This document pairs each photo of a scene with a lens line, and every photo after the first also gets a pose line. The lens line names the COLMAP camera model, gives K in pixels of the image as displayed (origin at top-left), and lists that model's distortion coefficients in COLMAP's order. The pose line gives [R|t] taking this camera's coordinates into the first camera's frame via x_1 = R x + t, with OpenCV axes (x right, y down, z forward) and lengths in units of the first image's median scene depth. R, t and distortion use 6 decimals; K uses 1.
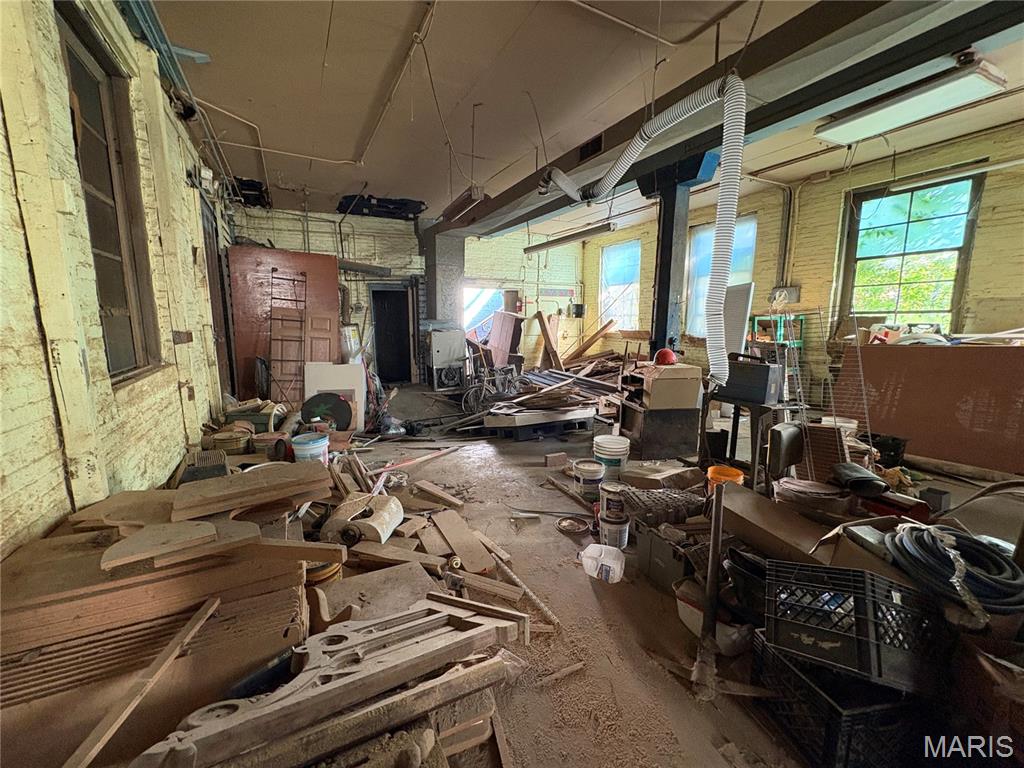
lens RADIAL K [[407.7, 0, 513.4], [0, 407.7, 381.1], [0, 0, 1]] dist [-0.001176, 0.000039]
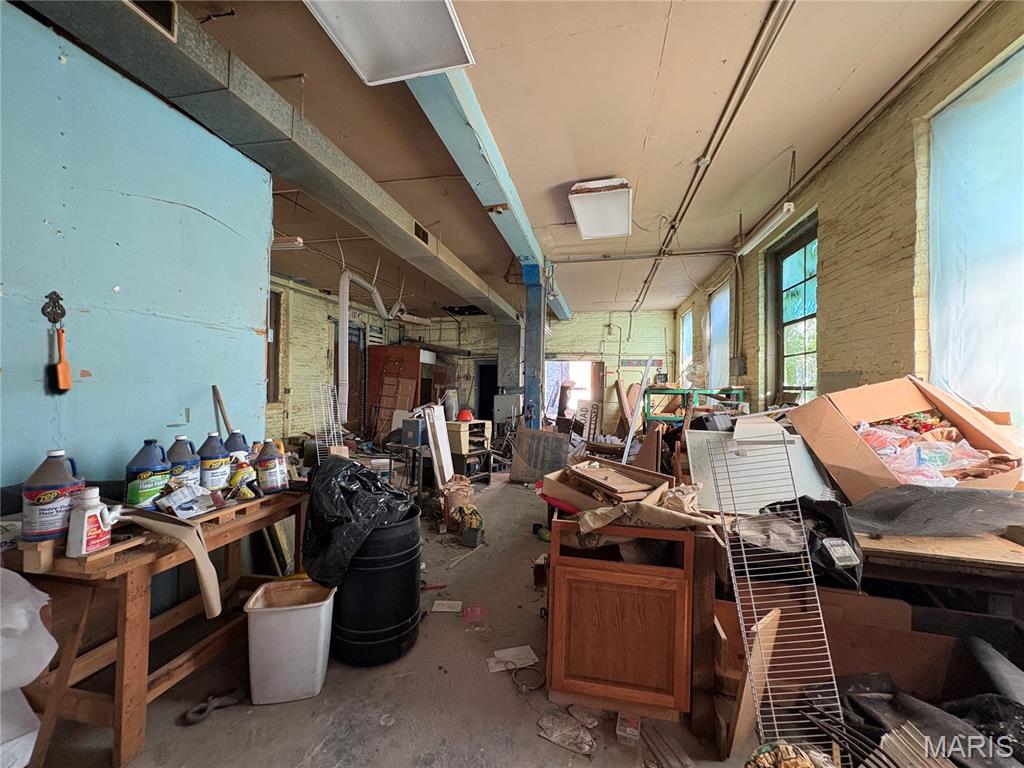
lens RADIAL K [[407.7, 0, 508.5], [0, 407.7, 380.4], [0, 0, 1]] dist [-0.001176, 0.000039]
pose [[0.751819, 0.009913, -0.659295, 0.701854], [-0.116905, 0.986050, -0.118486, -0.016401], [0.648924, 0.166155, 0.742490, 0.032612]]
